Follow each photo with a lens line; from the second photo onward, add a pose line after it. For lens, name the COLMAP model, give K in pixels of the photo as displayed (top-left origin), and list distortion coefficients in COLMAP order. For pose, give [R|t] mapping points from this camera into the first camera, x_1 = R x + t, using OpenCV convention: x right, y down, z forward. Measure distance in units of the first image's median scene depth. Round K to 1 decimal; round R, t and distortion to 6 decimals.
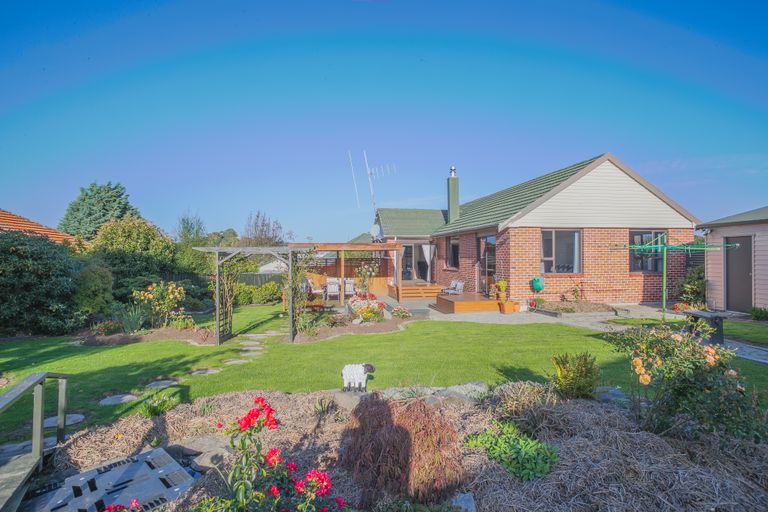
lens RADIAL K [[438.2, 0, 382.5], [0, 438.2, 252.2], [0, 0, 1]] dist [-0.036424, 0.024782]
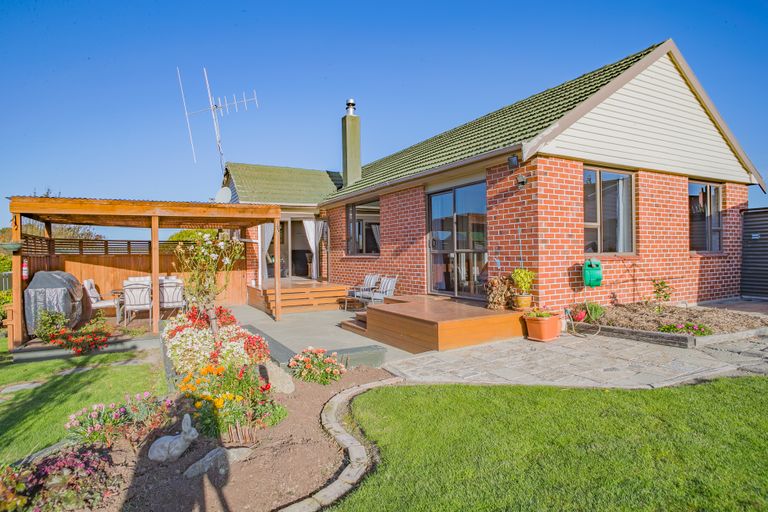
lens RADIAL K [[438.2, 0, 382.3], [0, 438.2, 253.2], [0, 0, 1]] dist [-0.036424, 0.024782]
pose [[0.941670, -0.007387, 0.336458, -0.017206], [0.005698, 0.999966, 0.006007, 0.033497], [-0.336491, -0.003739, 0.941679, 0.464587]]
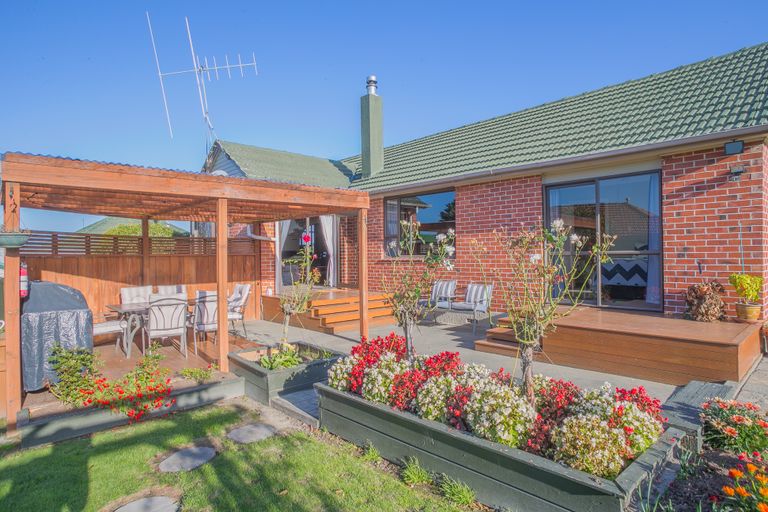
lens RADIAL K [[438.2, 0, 389.3], [0, 438.2, 253.6], [0, 0, 1]] dist [-0.036424, 0.024782]
pose [[0.829896, -0.001050, 0.557917, -0.161185], [-0.000222, 0.999998, 0.002212, 0.034364], [-0.557918, -0.001960, 0.829894, 0.649743]]
